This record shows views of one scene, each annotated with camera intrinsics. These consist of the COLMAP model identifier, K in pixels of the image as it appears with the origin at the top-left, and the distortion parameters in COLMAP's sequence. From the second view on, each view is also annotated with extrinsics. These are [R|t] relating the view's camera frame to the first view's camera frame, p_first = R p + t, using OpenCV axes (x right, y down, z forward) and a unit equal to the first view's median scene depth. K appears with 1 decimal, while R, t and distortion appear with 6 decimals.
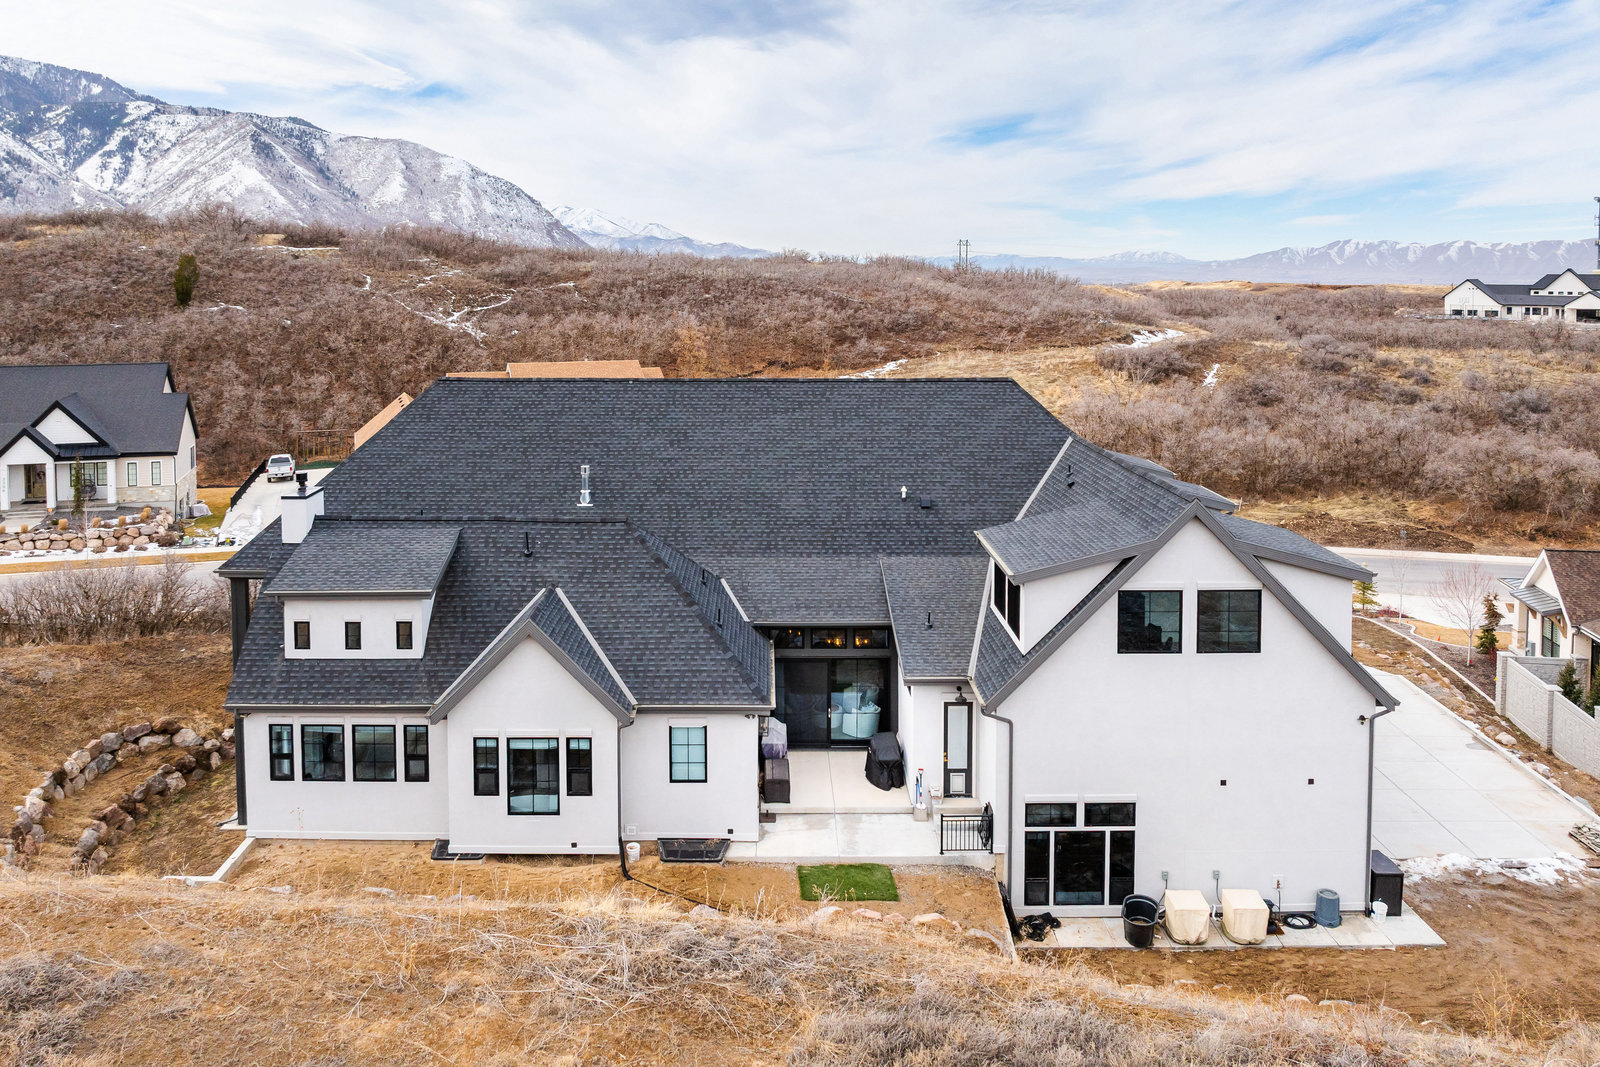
lens RADIAL K [[1143.8, 0, 799.1], [0, 1143.8, 466.4], [0, 0, 1]] dist [0.002817, 0.002532]
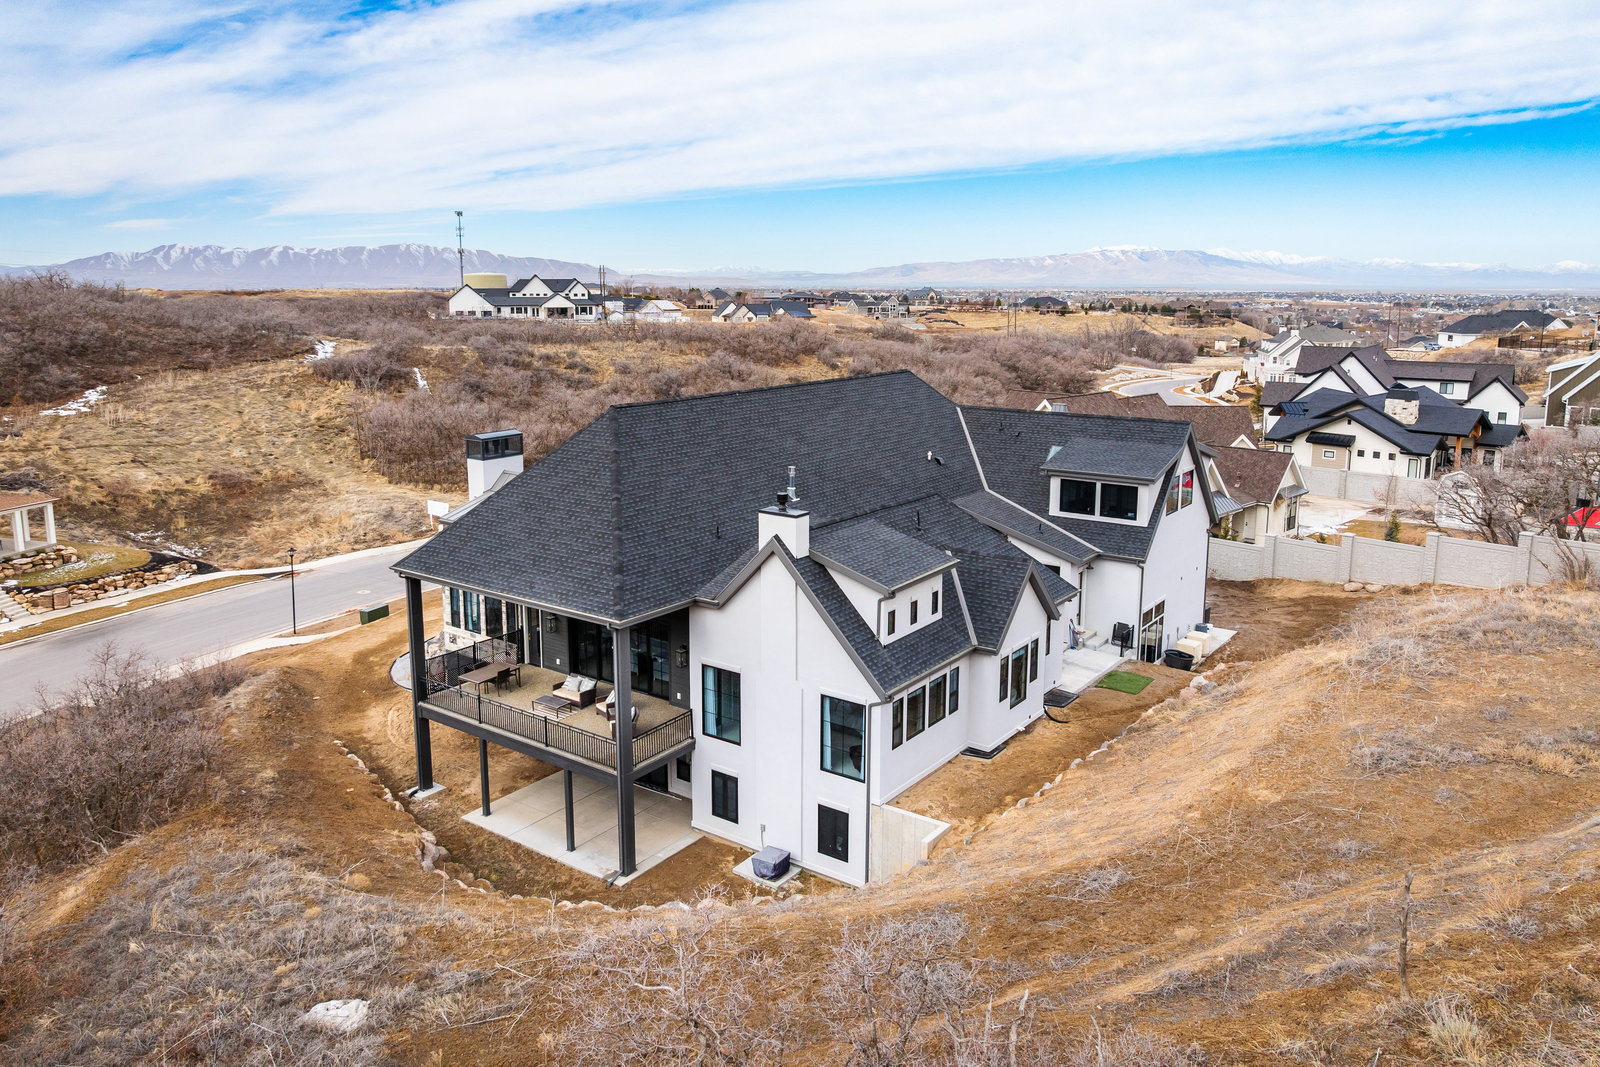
lens RADIAL K [[1140.5, 0, 800.0], [0, 1140.5, 533.5], [0, 0, 1]] dist [-0.086750, 0.004828]
pose [[0.590801, -0.174996, 0.787611, -0.168888], [0.127600, 0.984175, 0.122955, -0.011779], [-0.796663, 0.027858, 0.603781, 0.044553]]
